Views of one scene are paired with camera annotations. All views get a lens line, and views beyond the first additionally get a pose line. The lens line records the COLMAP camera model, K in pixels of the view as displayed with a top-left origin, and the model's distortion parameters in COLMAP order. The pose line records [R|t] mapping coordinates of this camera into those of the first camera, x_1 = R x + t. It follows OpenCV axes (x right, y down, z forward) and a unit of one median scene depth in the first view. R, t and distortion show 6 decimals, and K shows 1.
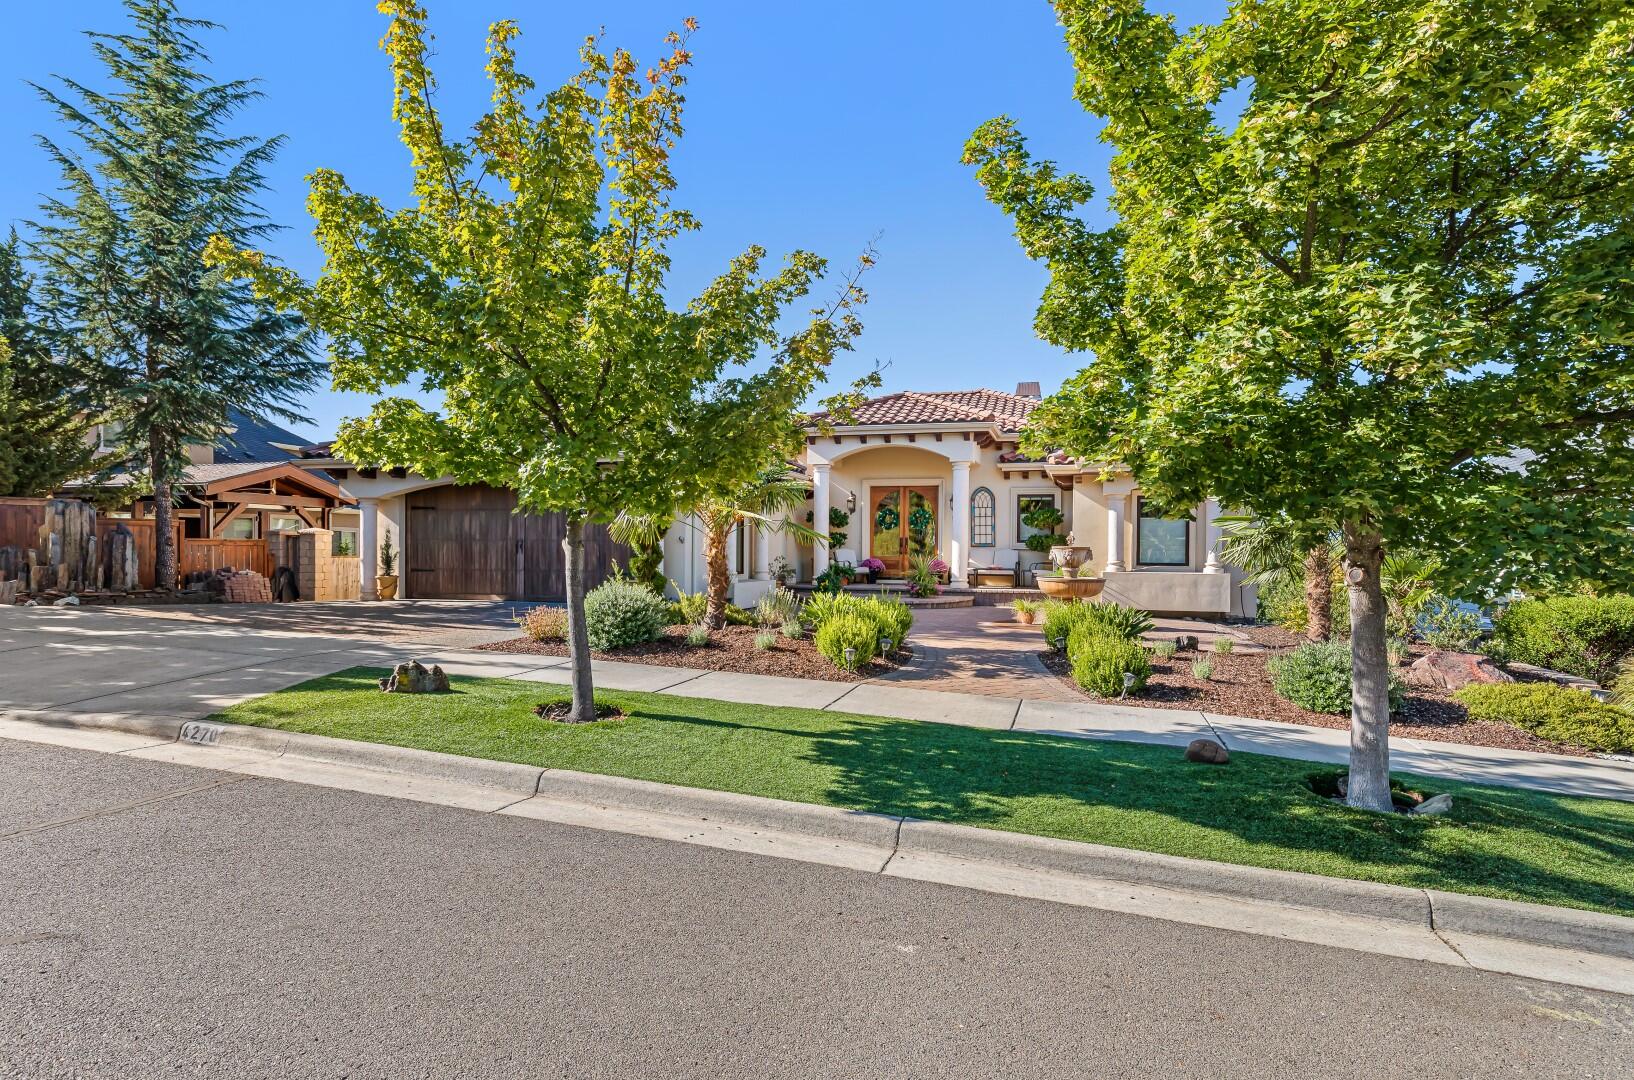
lens RADIAL K [[878.3, 0, 817.0], [0, 878.3, 549.5], [0, 0, 1]] dist [0.000972, 0.000076]
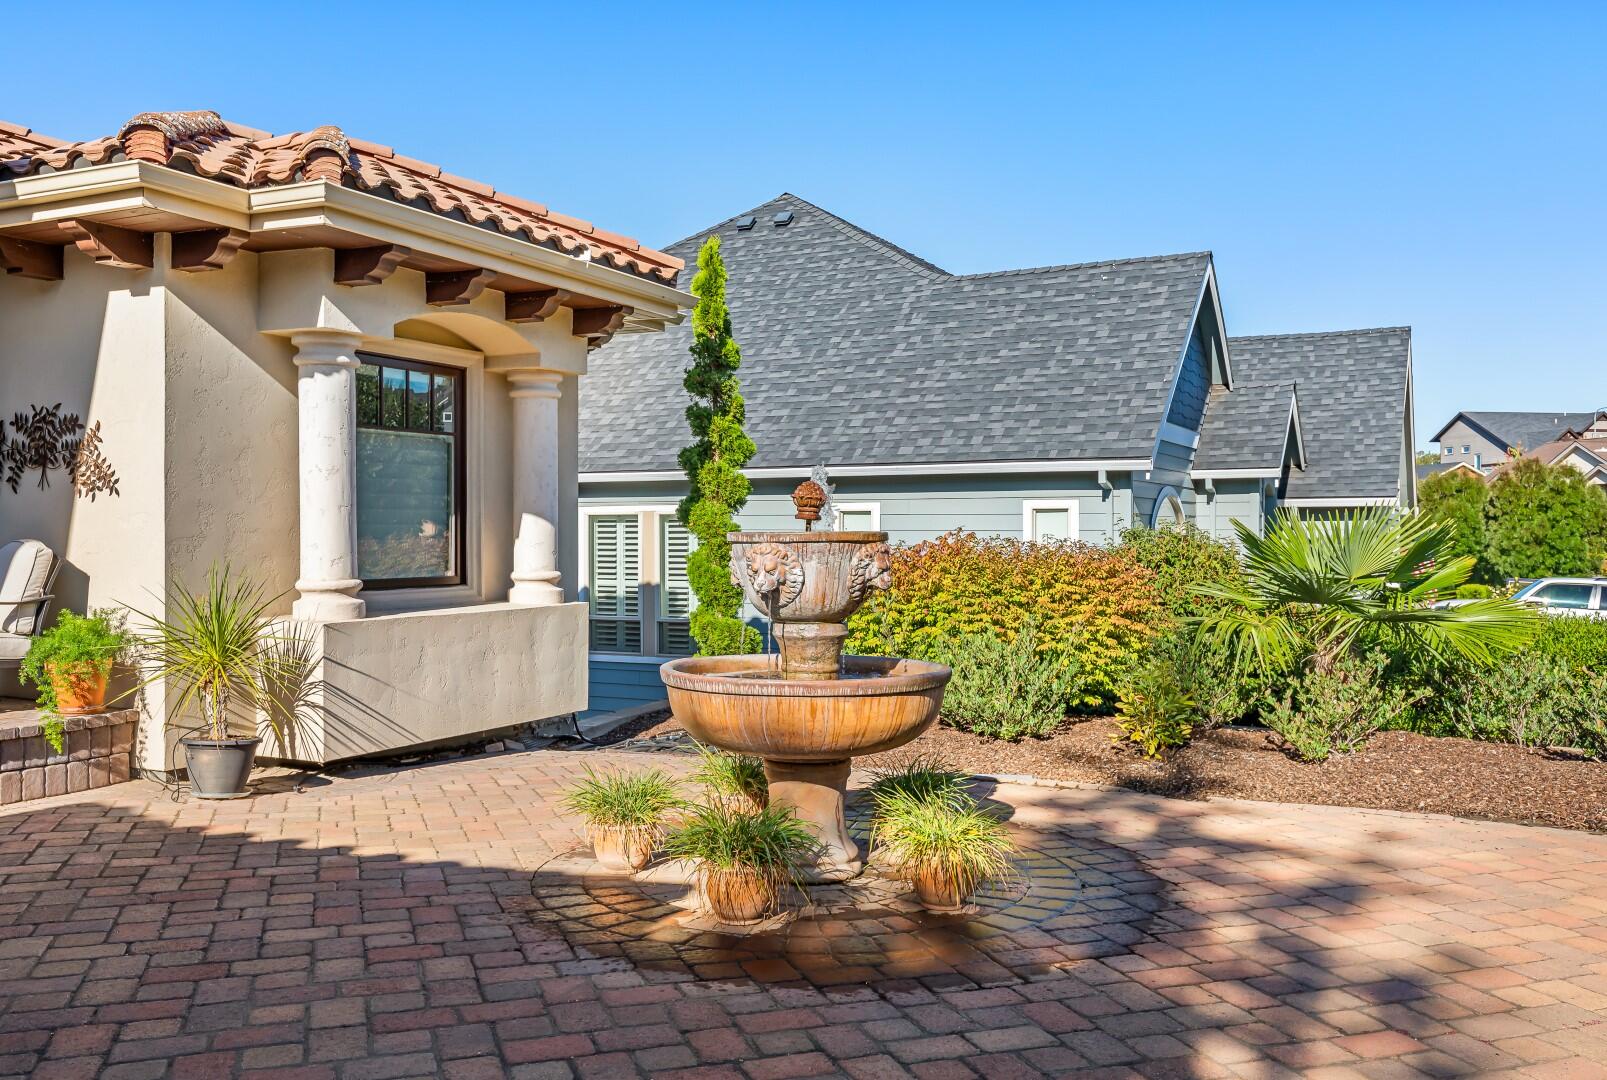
lens RADIAL K [[1359.4, 0, 803.9], [0, 1359.4, 547.0], [0, 0, 1]] dist [0.008984, 0.010460]
pose [[0.175407, -0.020530, 0.984282, -0.045808], [0.001252, 0.999786, 0.020630, -0.004788], [-0.984495, -0.002387, 0.175395, 0.701826]]
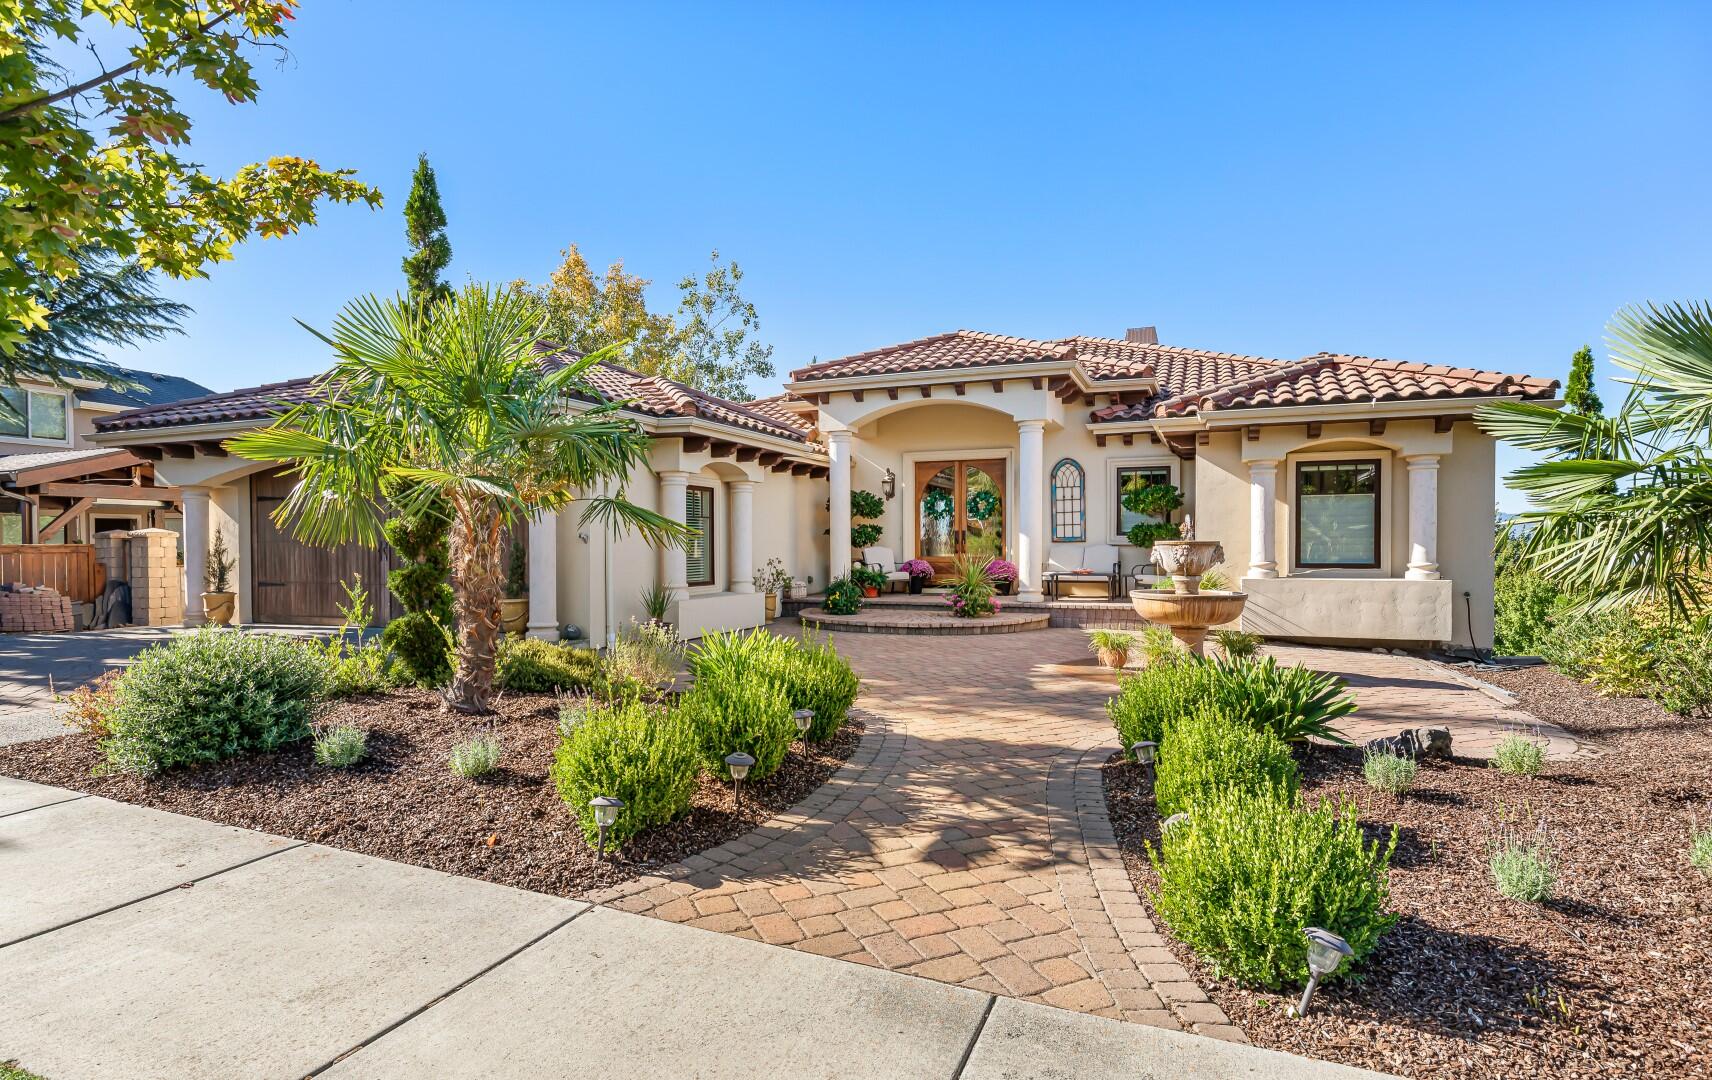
lens RADIAL K [[898.7, 0, 849.6], [0, 898.7, 560.7], [0, 0, 1]] dist [0.003934, 0.000314]
pose [[0.995157, -0.010464, -0.097740, 0.088073], [0.012048, 0.999805, 0.015636, -0.001619], [0.097557, -0.016738, 0.995089, 0.268959]]
